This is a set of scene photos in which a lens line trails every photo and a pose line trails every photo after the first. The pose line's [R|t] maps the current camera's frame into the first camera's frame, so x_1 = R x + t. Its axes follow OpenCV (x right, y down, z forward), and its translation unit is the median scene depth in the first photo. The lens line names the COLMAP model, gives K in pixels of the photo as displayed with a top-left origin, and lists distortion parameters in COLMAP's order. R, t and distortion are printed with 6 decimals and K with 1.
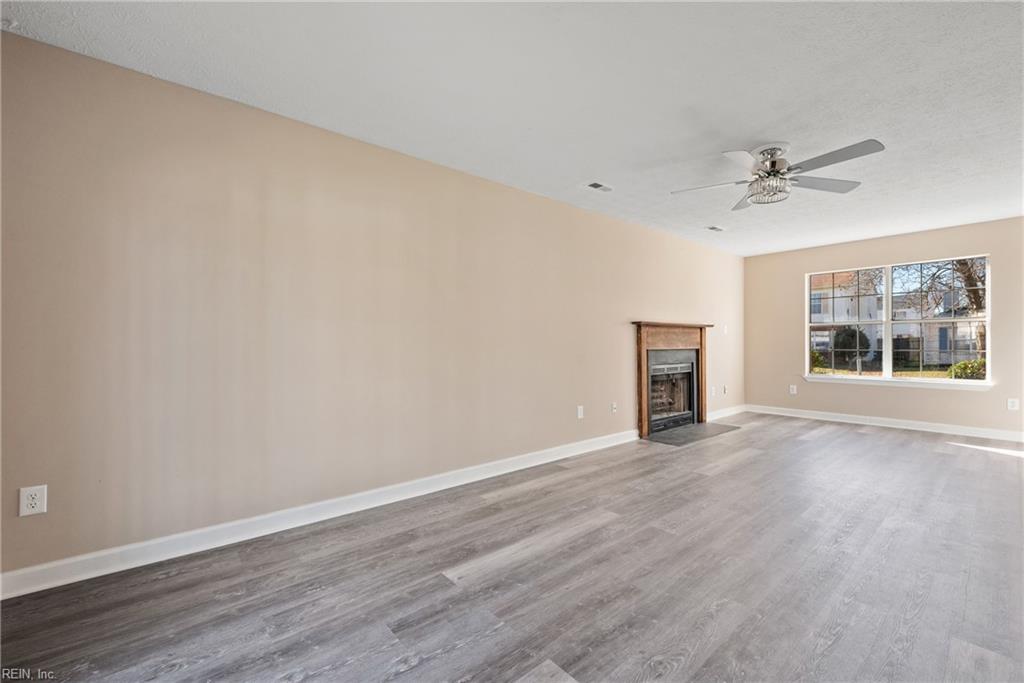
lens RADIAL K [[441.9, 0, 513.0], [0, 441.9, 340.8], [0, 0, 1]] dist [0.000568, -0.000100]
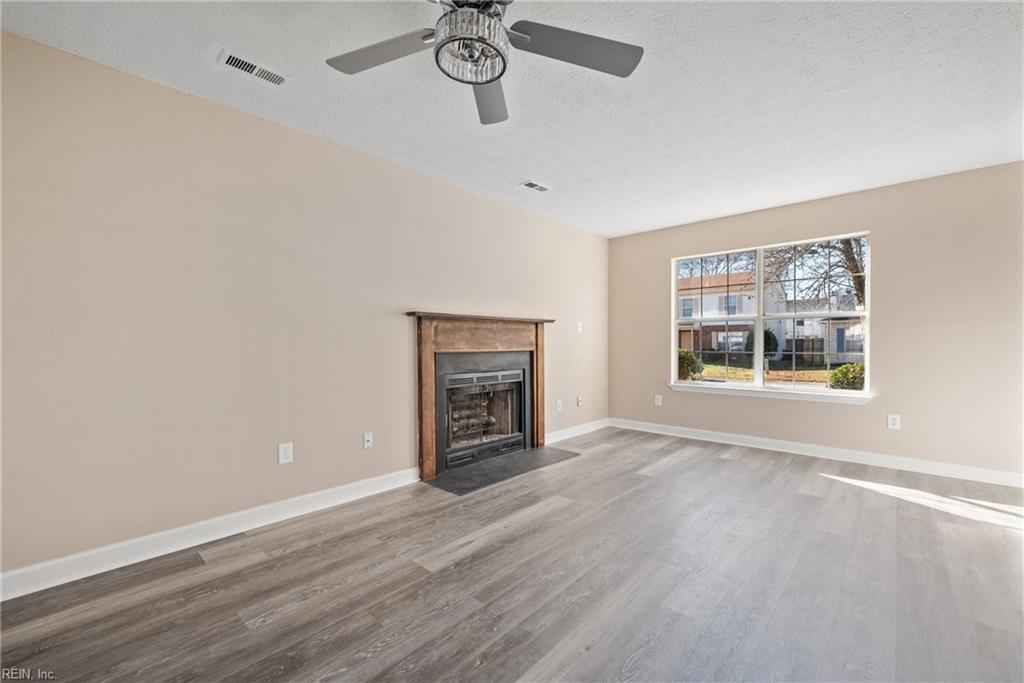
lens RADIAL K [[441.9, 0, 511.5], [0, 441.9, 343.0], [0, 0, 1]] dist [0.000568, -0.000100]
pose [[0.991958, 0.001923, 0.126553, 0.312688], [-0.002722, 0.999977, 0.006145, 0.000038], [-0.126539, -0.006440, 0.991941, 0.269276]]
